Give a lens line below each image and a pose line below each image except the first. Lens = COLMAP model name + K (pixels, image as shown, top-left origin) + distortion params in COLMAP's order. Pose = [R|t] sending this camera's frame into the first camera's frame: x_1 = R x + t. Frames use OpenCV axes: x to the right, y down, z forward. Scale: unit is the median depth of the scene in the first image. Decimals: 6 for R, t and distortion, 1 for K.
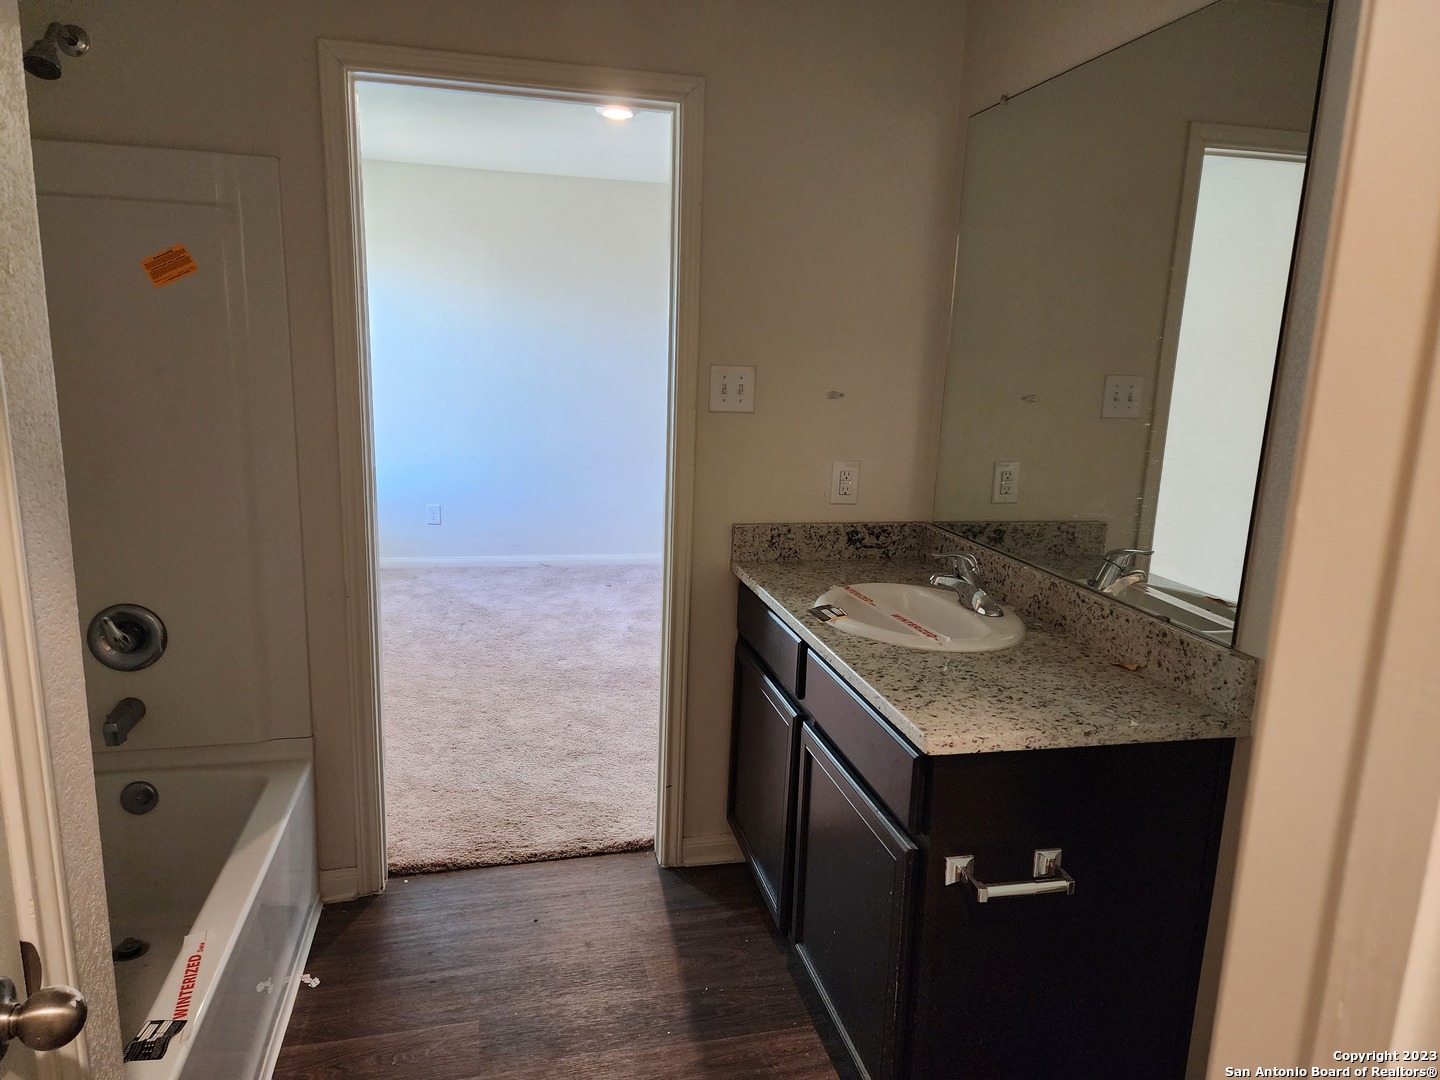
lens RADIAL K [[955.5, 0, 719.2], [0, 955.5, 541.6], [0, 0, 1]] dist [0.071576, -0.064283]
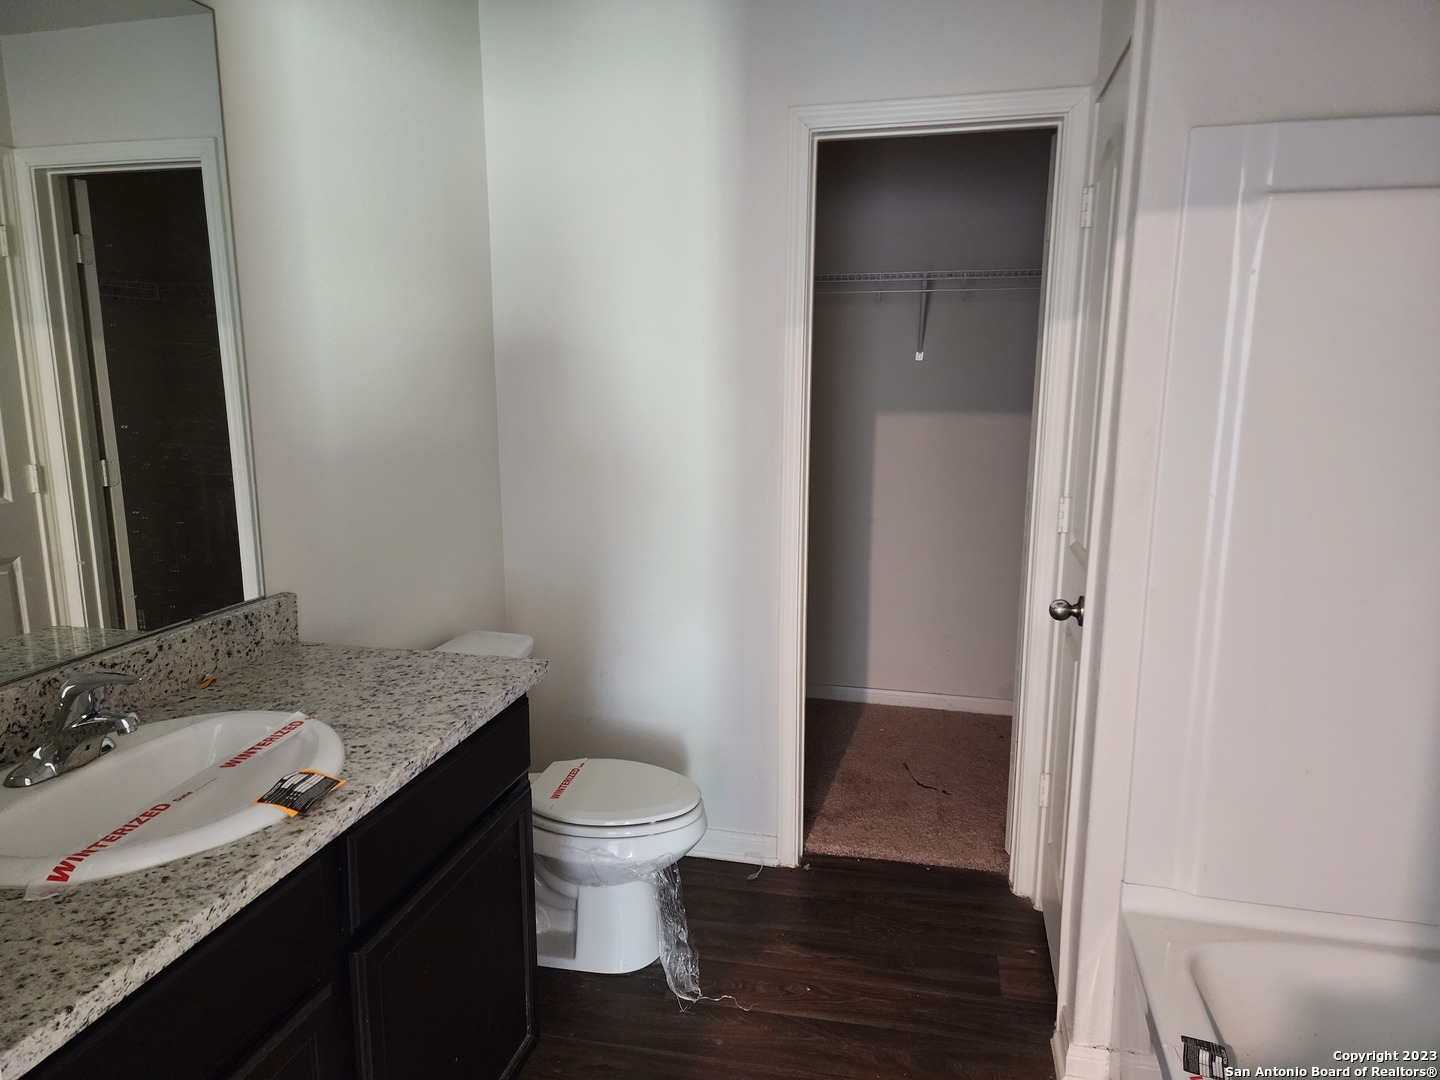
lens RADIAL K [[955.5, 0, 719.6], [0, 955.5, 542.3], [0, 0, 1]] dist [0.071576, -0.064283]
pose [[-0.893672, -0.115716, 0.433544, -0.406973], [0.055409, 0.930325, 0.362526, -0.305567], [-0.445287, 0.348002, -0.824993, 1.499447]]
